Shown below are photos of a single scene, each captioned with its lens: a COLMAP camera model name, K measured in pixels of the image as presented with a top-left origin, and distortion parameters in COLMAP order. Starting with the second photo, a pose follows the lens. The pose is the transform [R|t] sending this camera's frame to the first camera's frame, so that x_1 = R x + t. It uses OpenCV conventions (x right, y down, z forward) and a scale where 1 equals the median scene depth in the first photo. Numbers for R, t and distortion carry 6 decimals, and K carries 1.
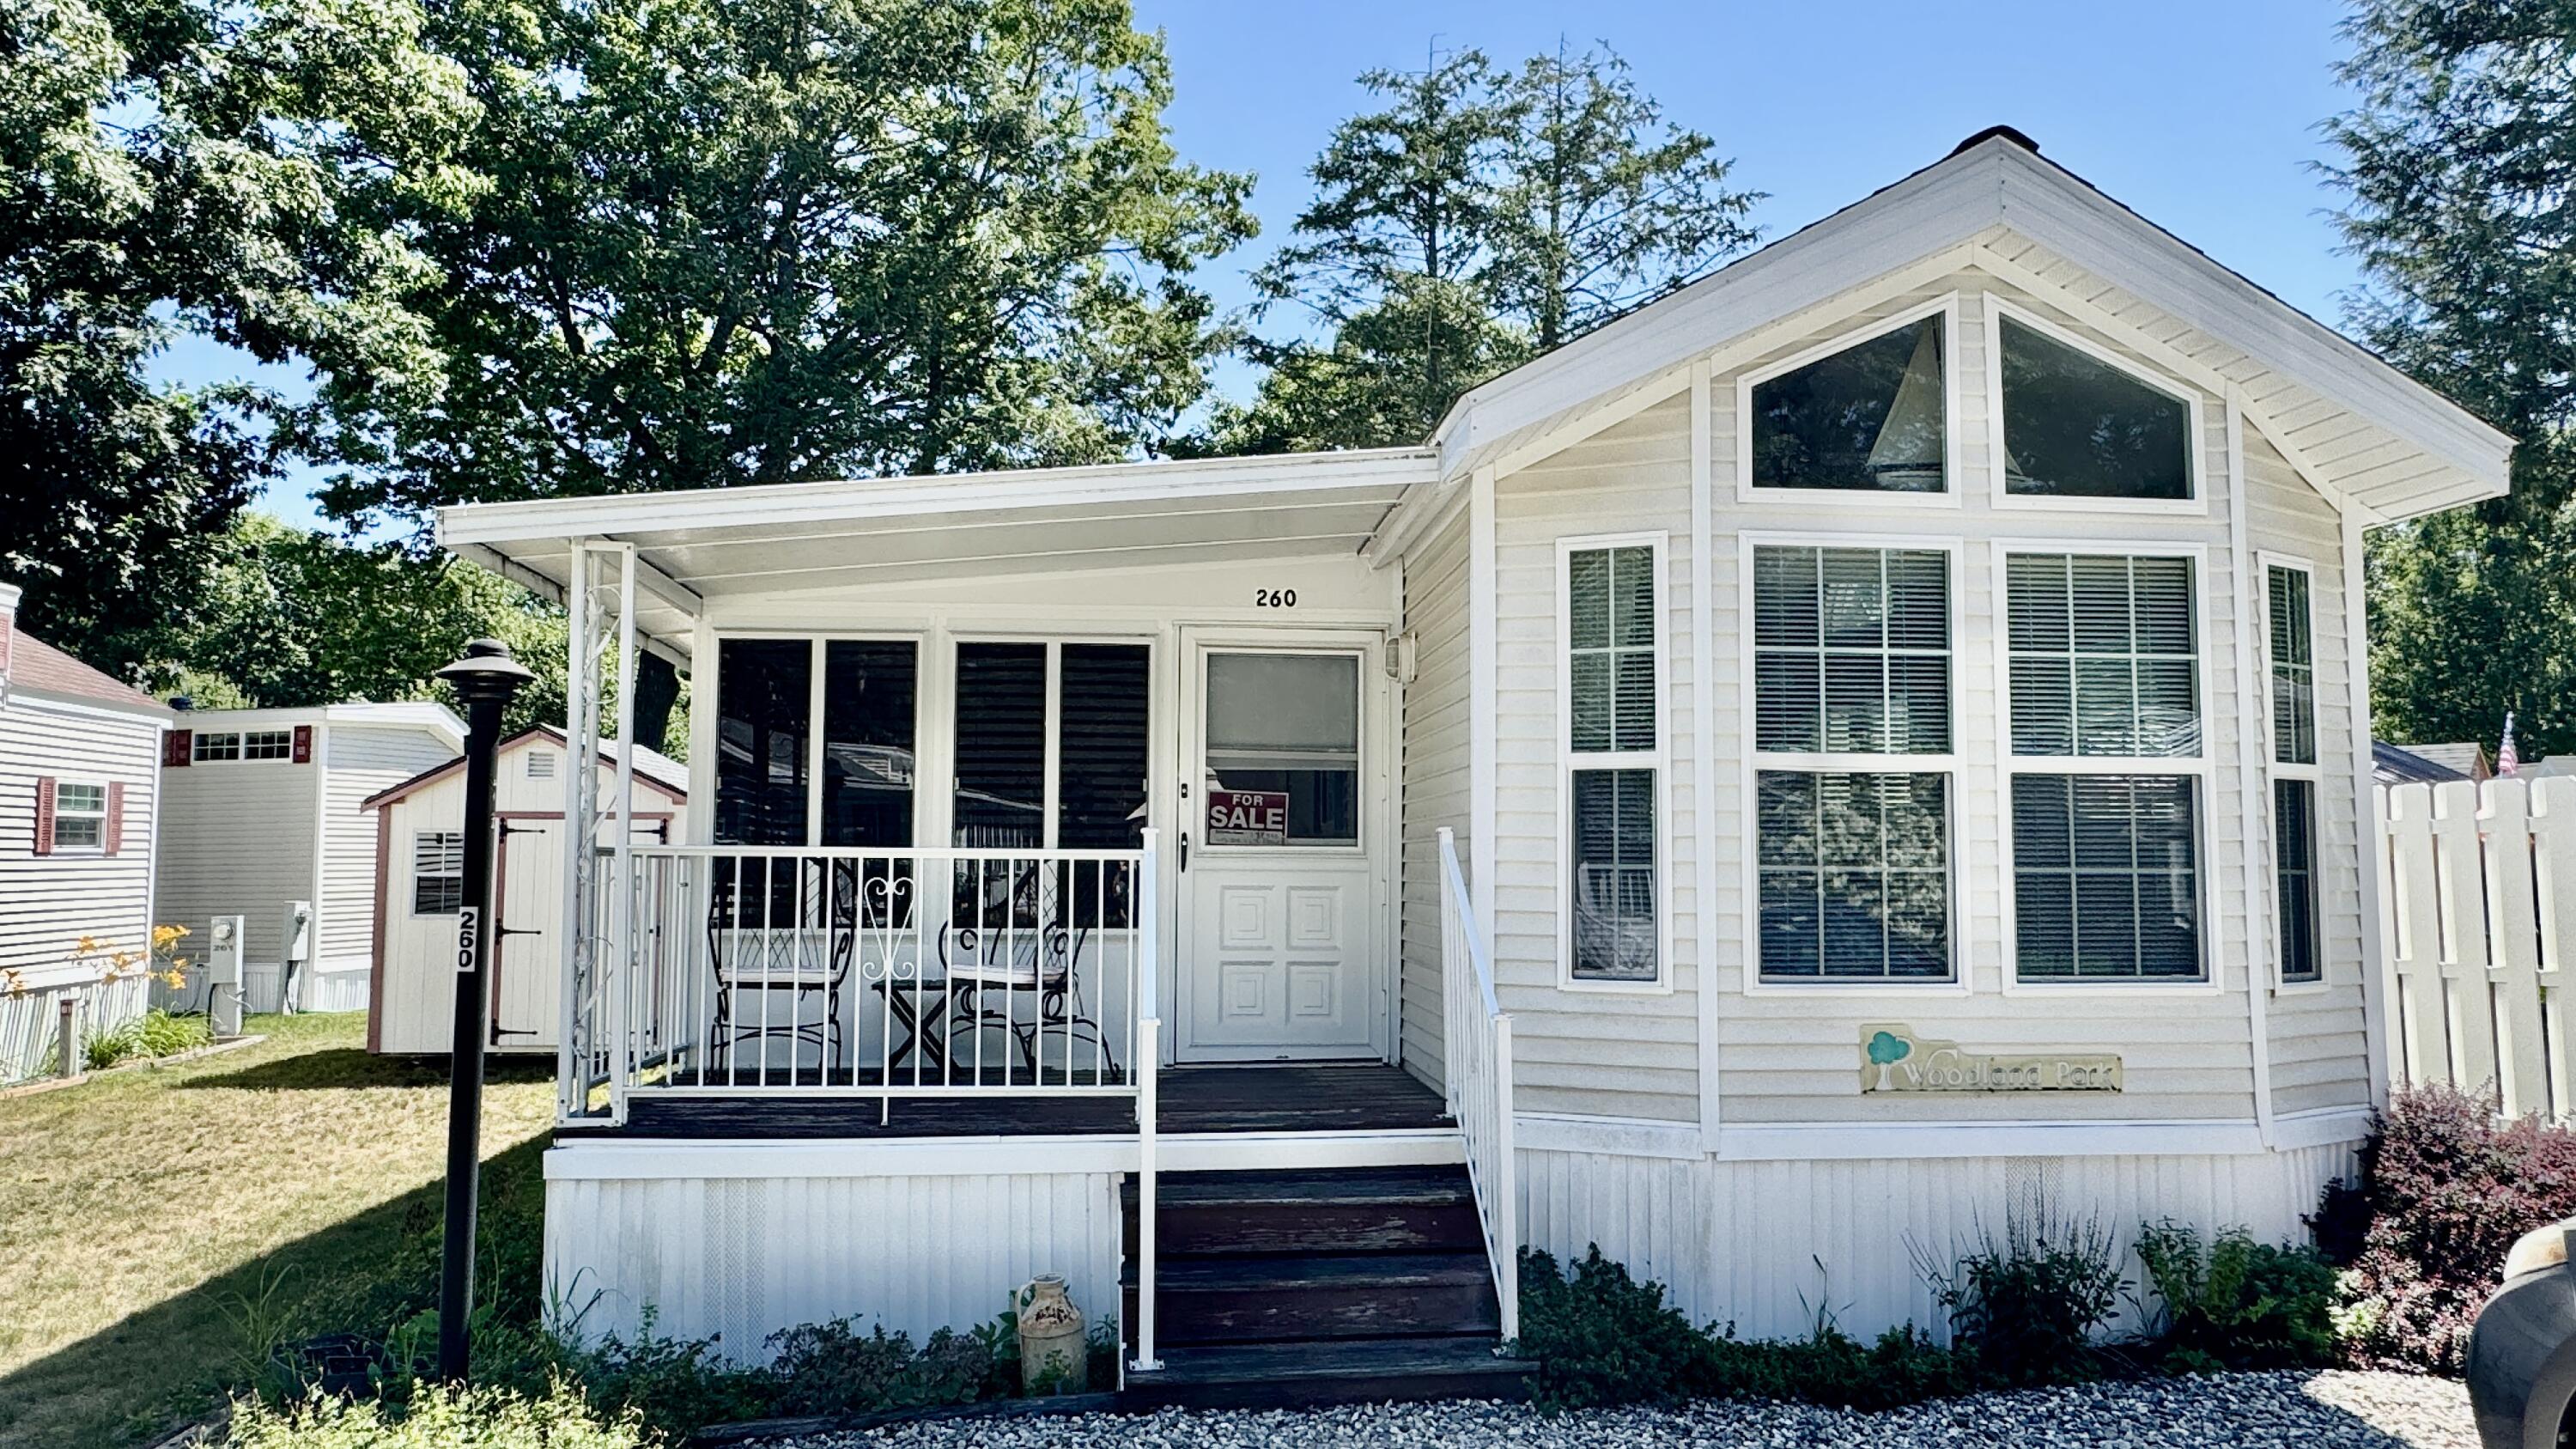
lens RADIAL K [[1621.3, 0, 1290.7], [0, 1621.3, 737.1], [0, 0, 1]] dist [-0.003037, -0.000898]
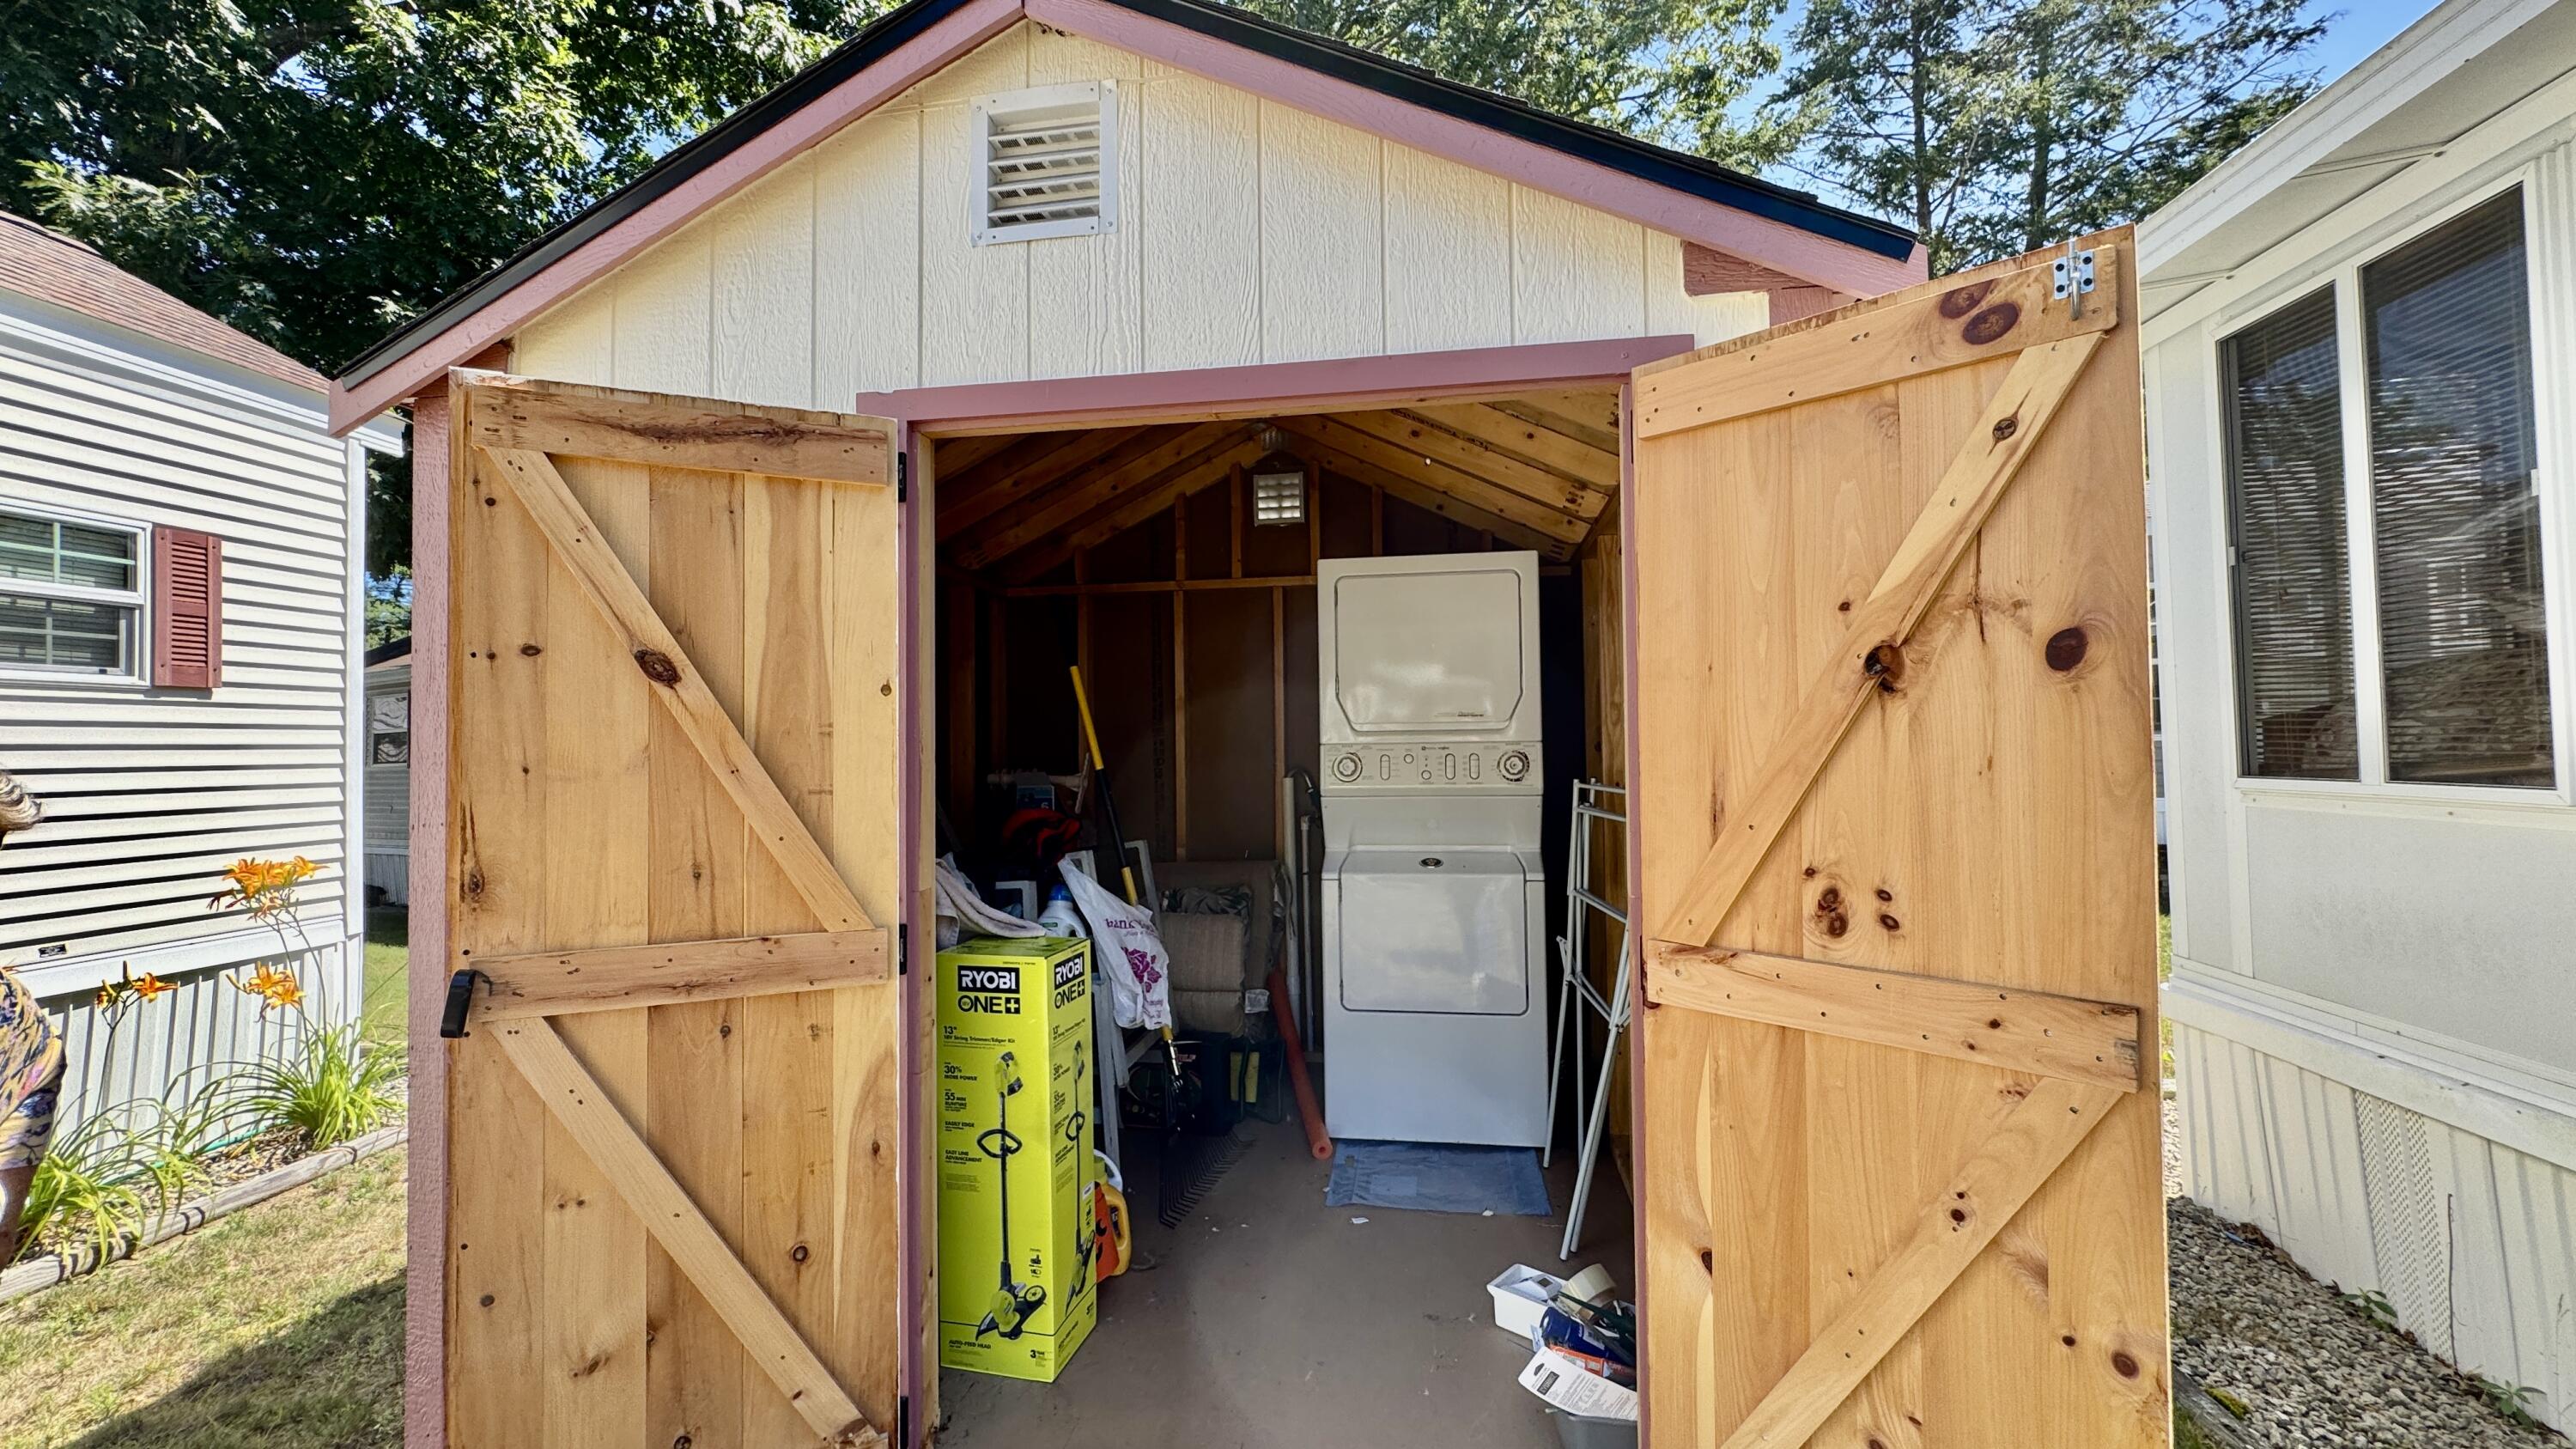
lens RADIAL K [[1032.2, 0, 1286.7], [0, 1032.2, 718.9], [0, 0, 1]] dist [-0.004834, 0.001086]
pose [[0.968849, -0.020787, -0.246780, -0.365947], [0.032260, 0.998574, 0.042536, 0.077121], [0.245544, -0.049172, 0.968138, 0.798850]]
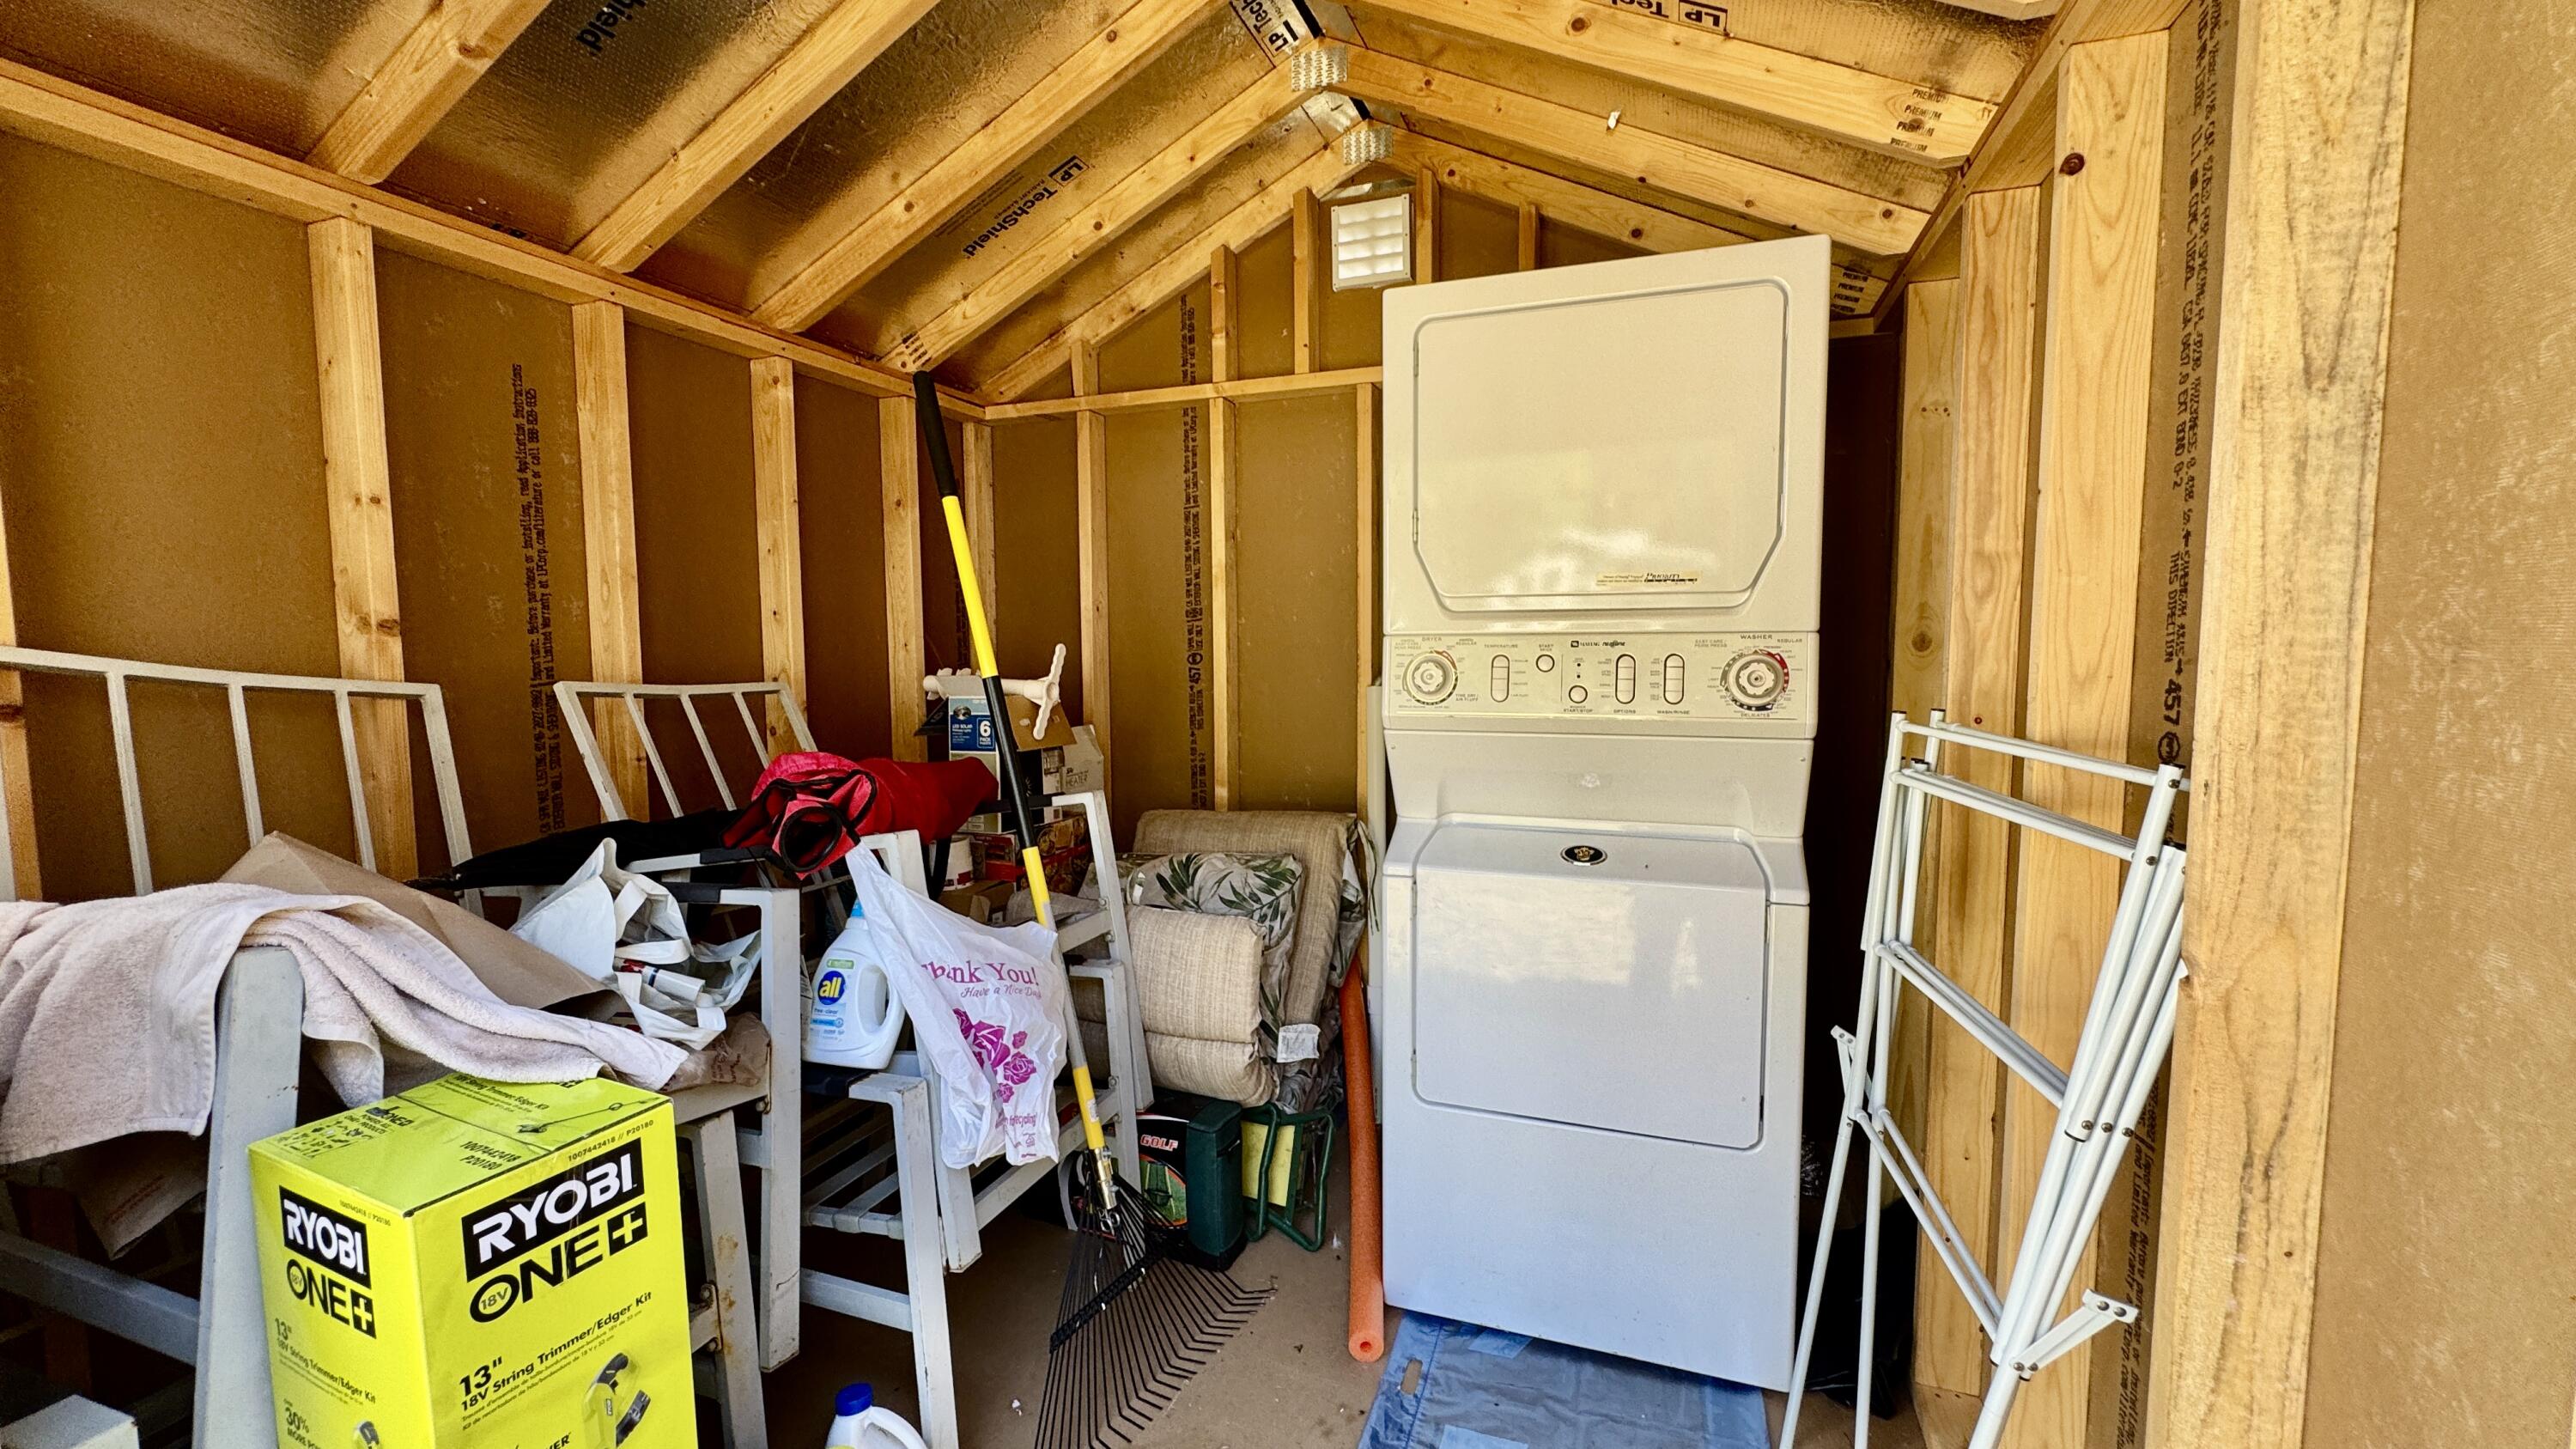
lens RADIAL K [[1032.2, 0, 1286.7], [0, 1032.2, 718.9], [0, 0, 1]] dist [-0.004834, 0.001086]
pose [[0.902352, 0.026392, -0.430191, -0.370021], [0.039870, 0.988732, 0.144290, 0.082492], [0.429151, -0.147352, 0.891132, 0.878803]]
